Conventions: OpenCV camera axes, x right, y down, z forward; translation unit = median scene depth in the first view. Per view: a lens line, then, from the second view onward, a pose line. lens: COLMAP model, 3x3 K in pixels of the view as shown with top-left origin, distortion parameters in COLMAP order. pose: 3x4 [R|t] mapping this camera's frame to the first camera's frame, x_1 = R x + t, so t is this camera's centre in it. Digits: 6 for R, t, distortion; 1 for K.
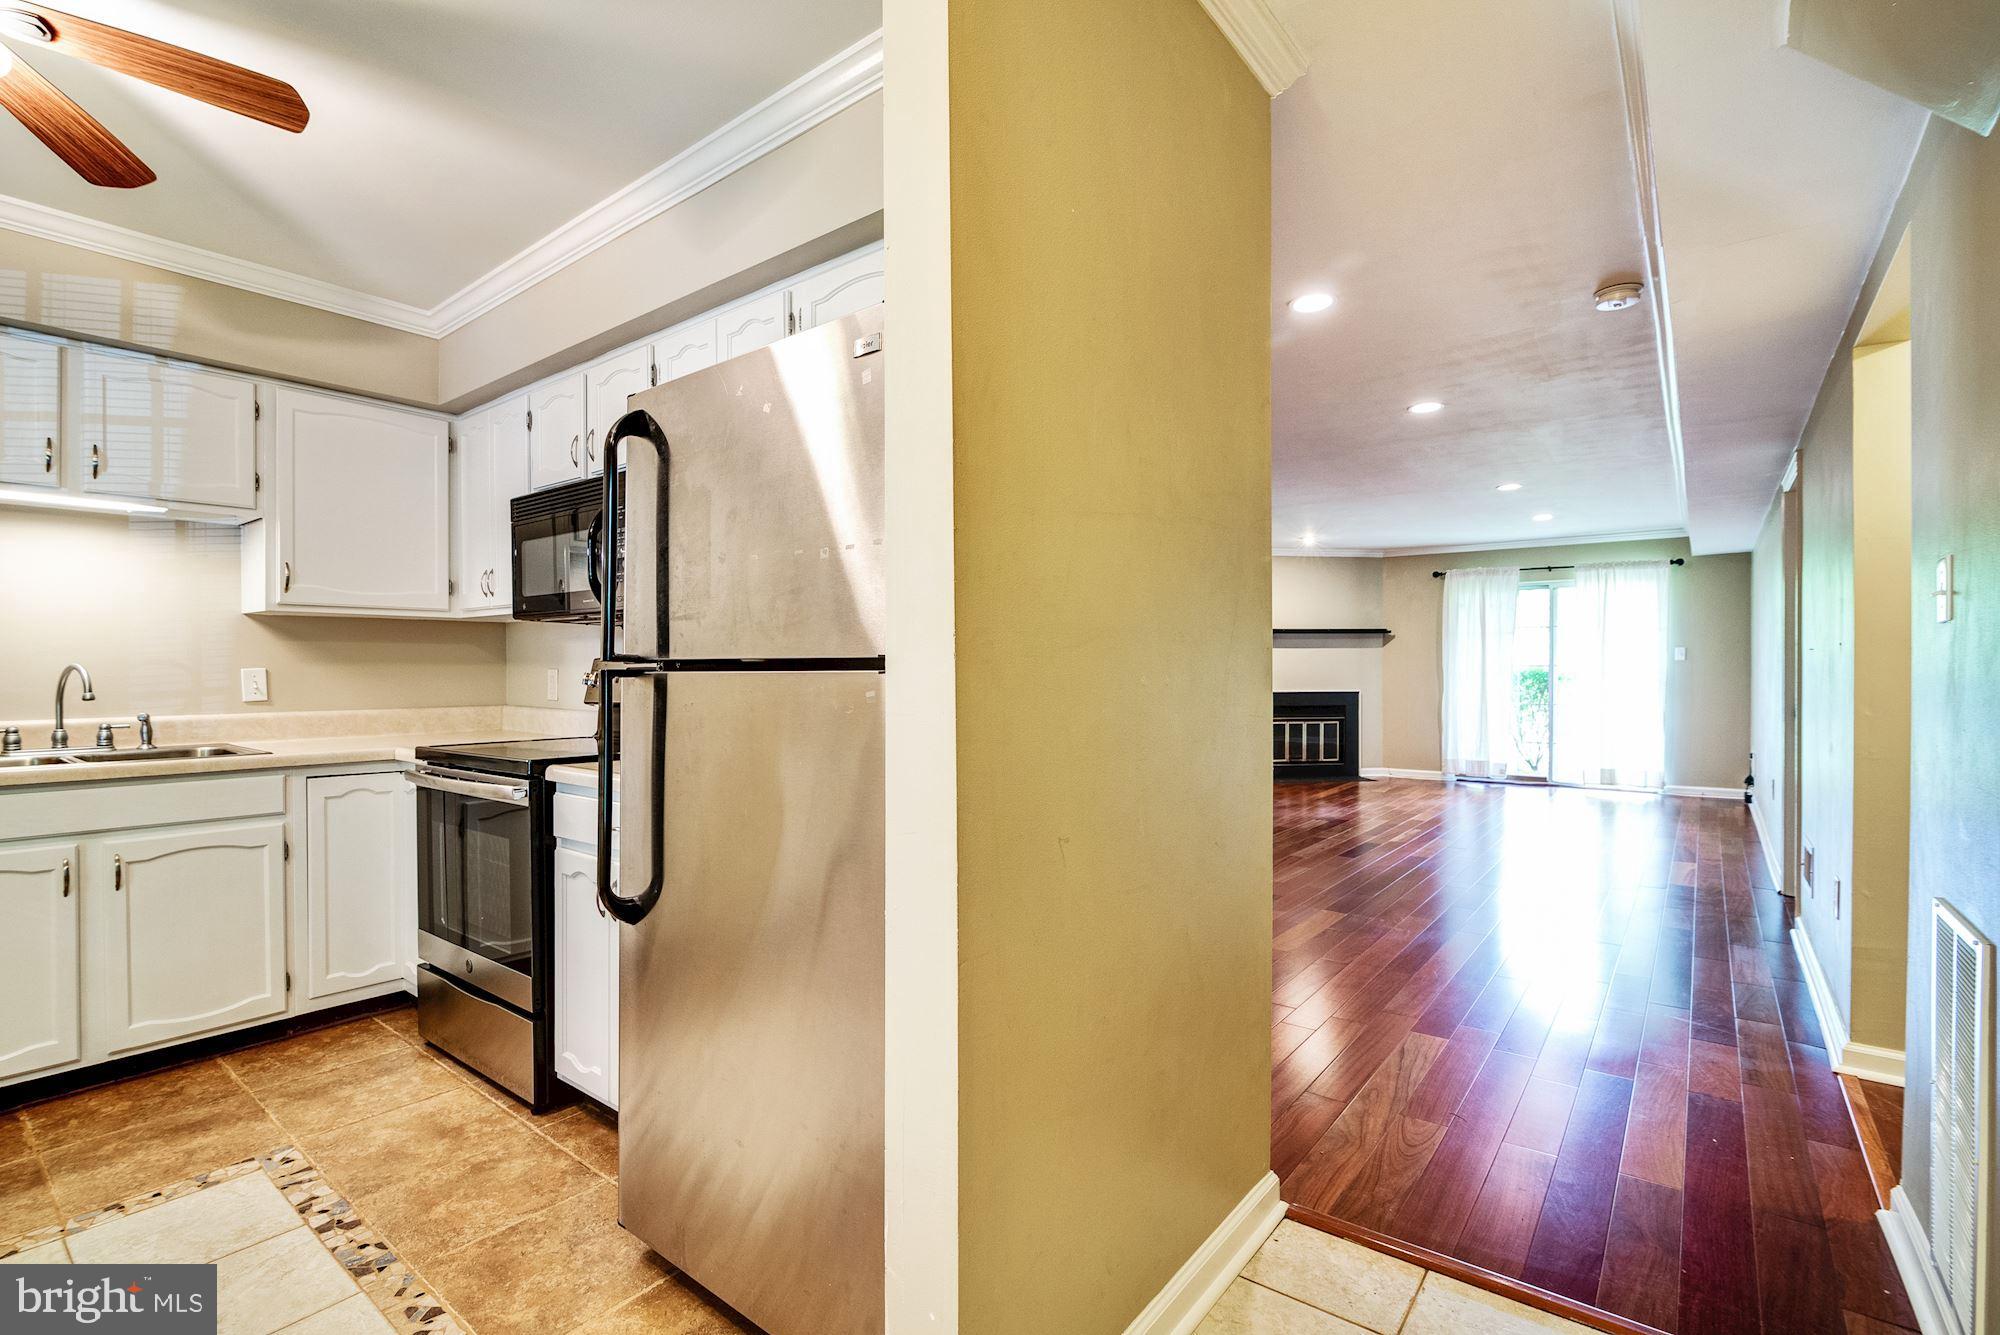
lens RADIAL K [[916.9, 0, 1004.9], [0, 916.9, 669.3], [0, 0, 1]] dist [-0.013787, -0.000784]
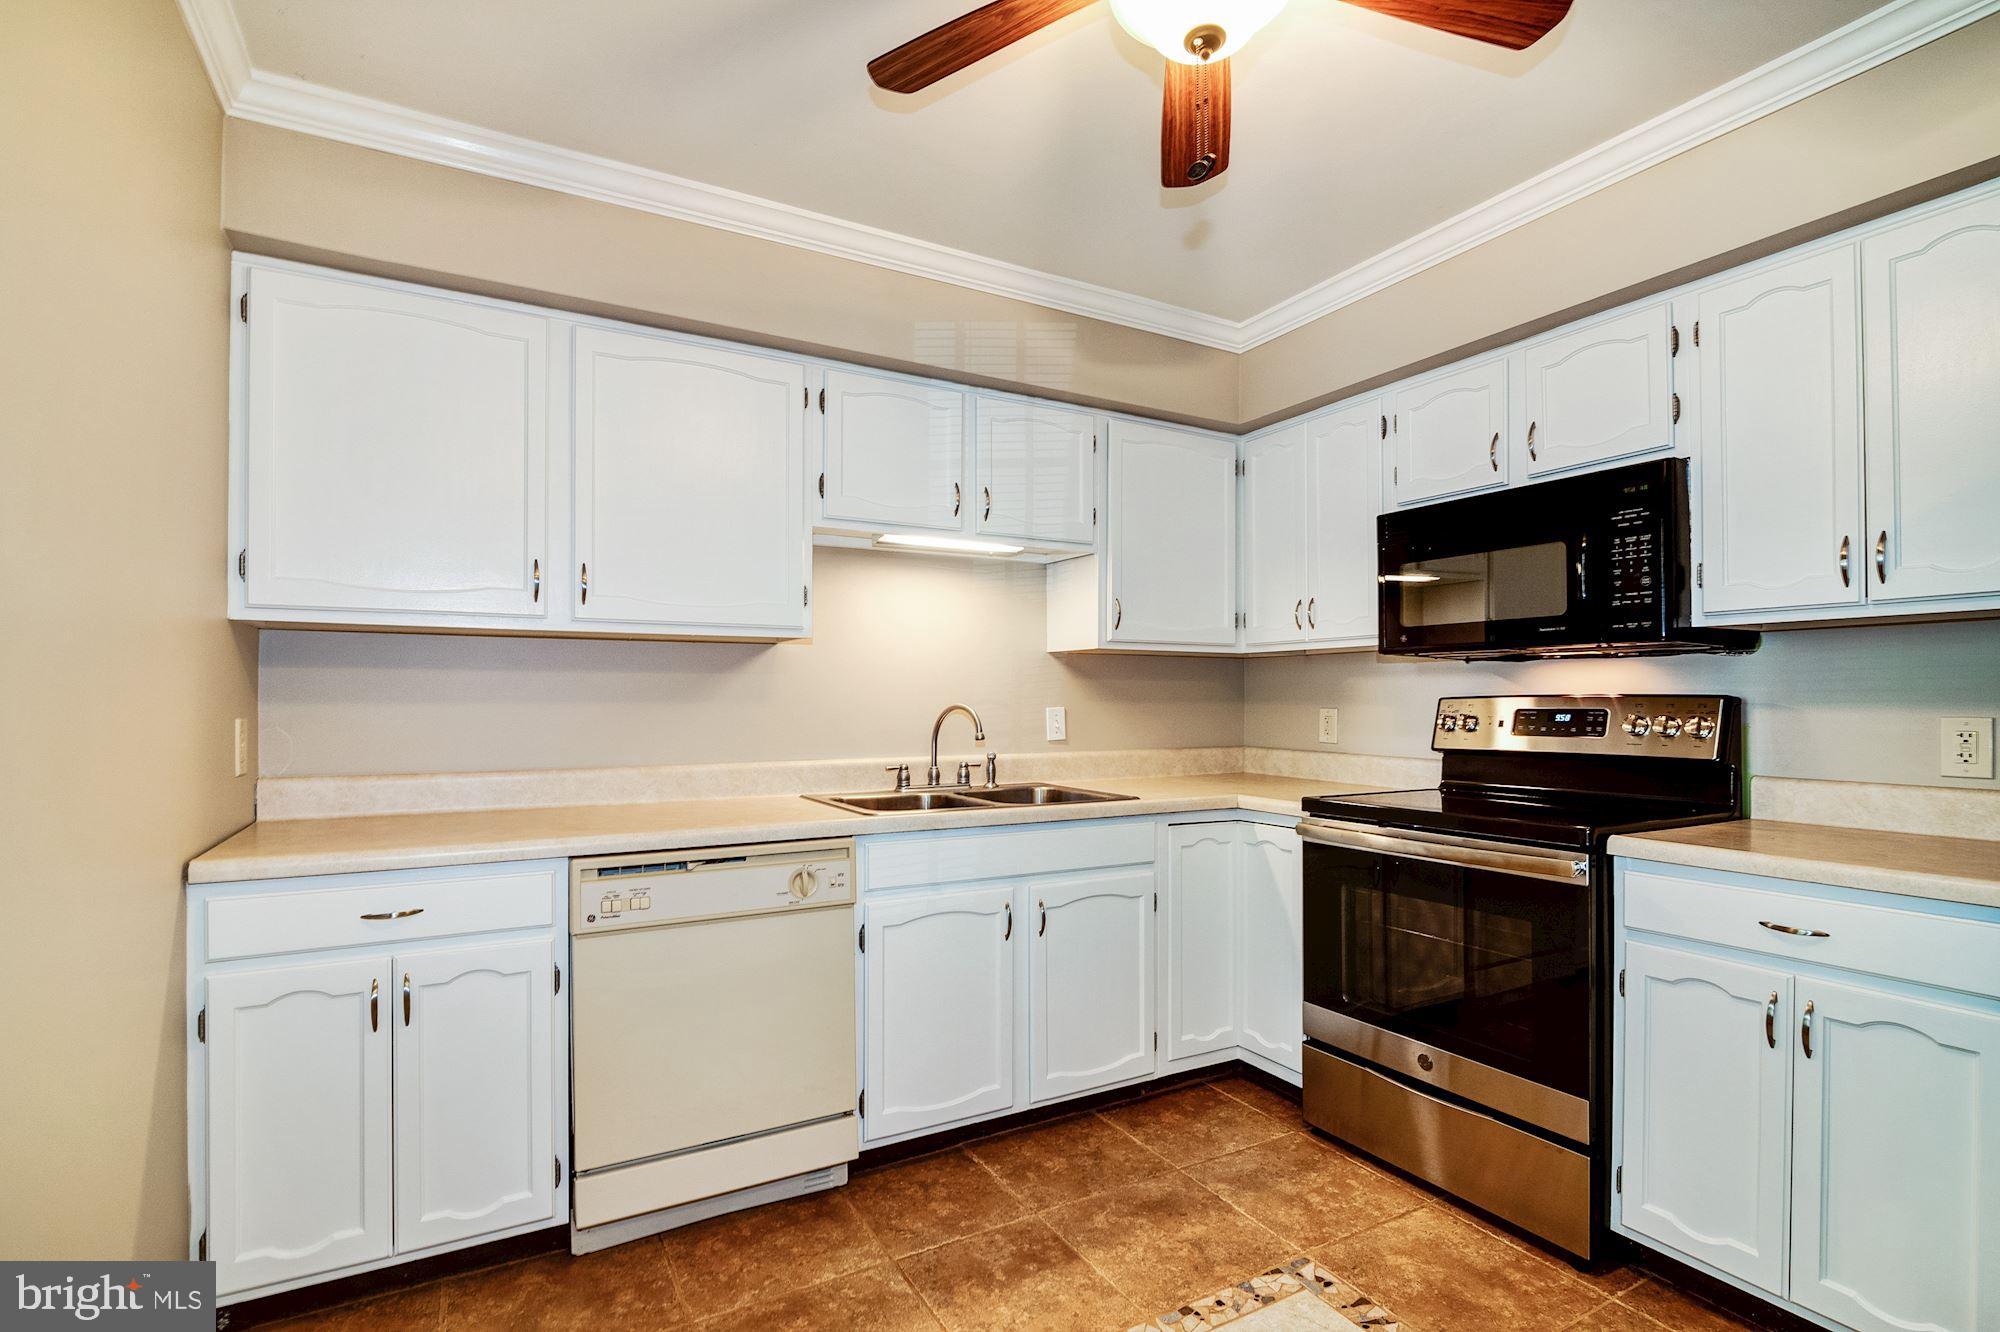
lens RADIAL K [[916.9, 0, 994.7], [0, 916.9, 686.1], [0, 0, 1]] dist [-0.013787, -0.000784]
pose [[0.924230, -0.003976, -0.381816, -0.582780], [-0.001773, 0.999890, -0.014704, -0.010632], [0.381832, 0.014267, 0.924121, 0.051761]]
